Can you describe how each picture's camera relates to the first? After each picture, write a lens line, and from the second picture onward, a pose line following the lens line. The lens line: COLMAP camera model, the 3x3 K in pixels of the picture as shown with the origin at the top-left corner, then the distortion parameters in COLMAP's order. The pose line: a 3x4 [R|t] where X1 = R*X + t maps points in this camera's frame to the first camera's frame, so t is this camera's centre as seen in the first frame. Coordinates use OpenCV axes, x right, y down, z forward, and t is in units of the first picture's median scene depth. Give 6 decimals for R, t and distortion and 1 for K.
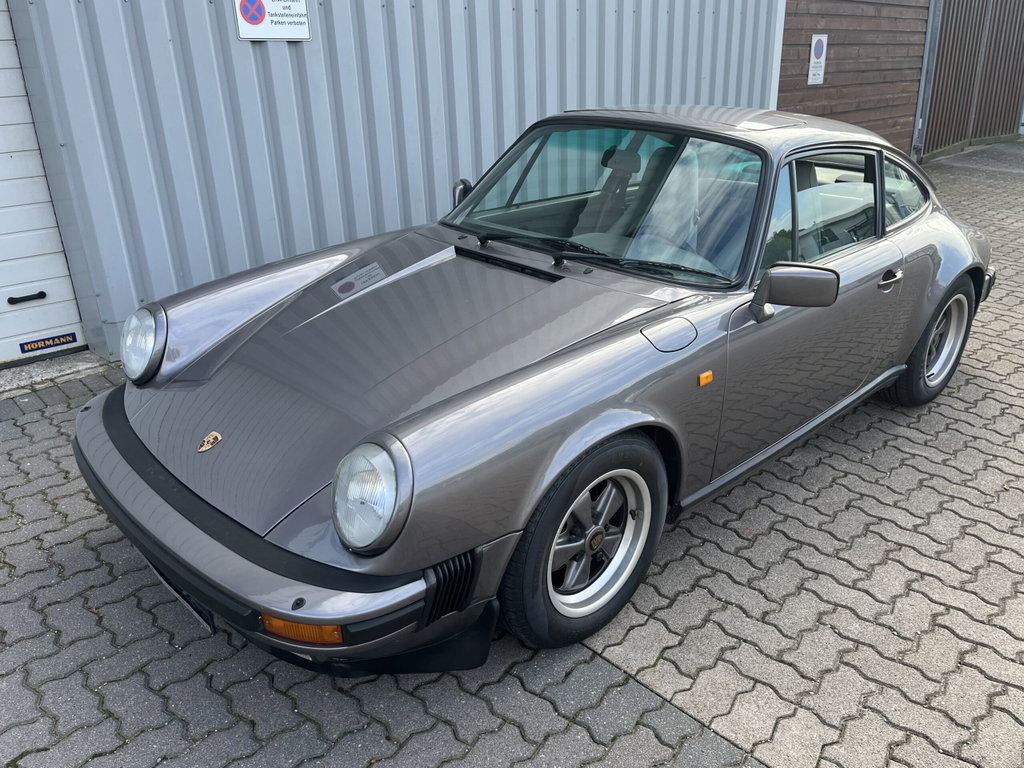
lens RADIAL K [[798.8, 0, 512.5], [0, 798.8, 384.1], [0, 0, 1]] dist [0.050765, -0.063963]
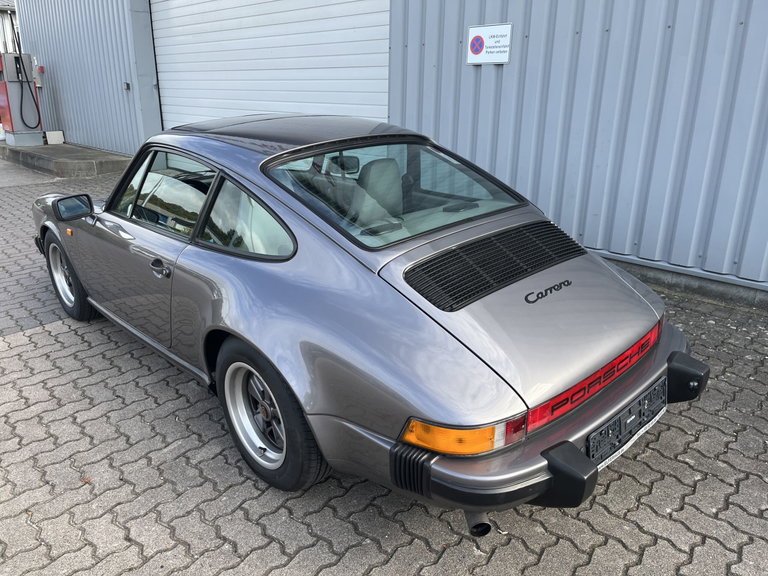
lens RADIAL K [[599.1, 0, 389.2], [0, 599.1, 290.7], [0, 0, 1]] dist [0.050765, -0.063963]
pose [[0.002187, 0.347547, -0.937660, 0.939380], [-0.380195, 0.867538, 0.320669, -0.365727], [0.924904, 0.355793, 0.134033, 0.866111]]
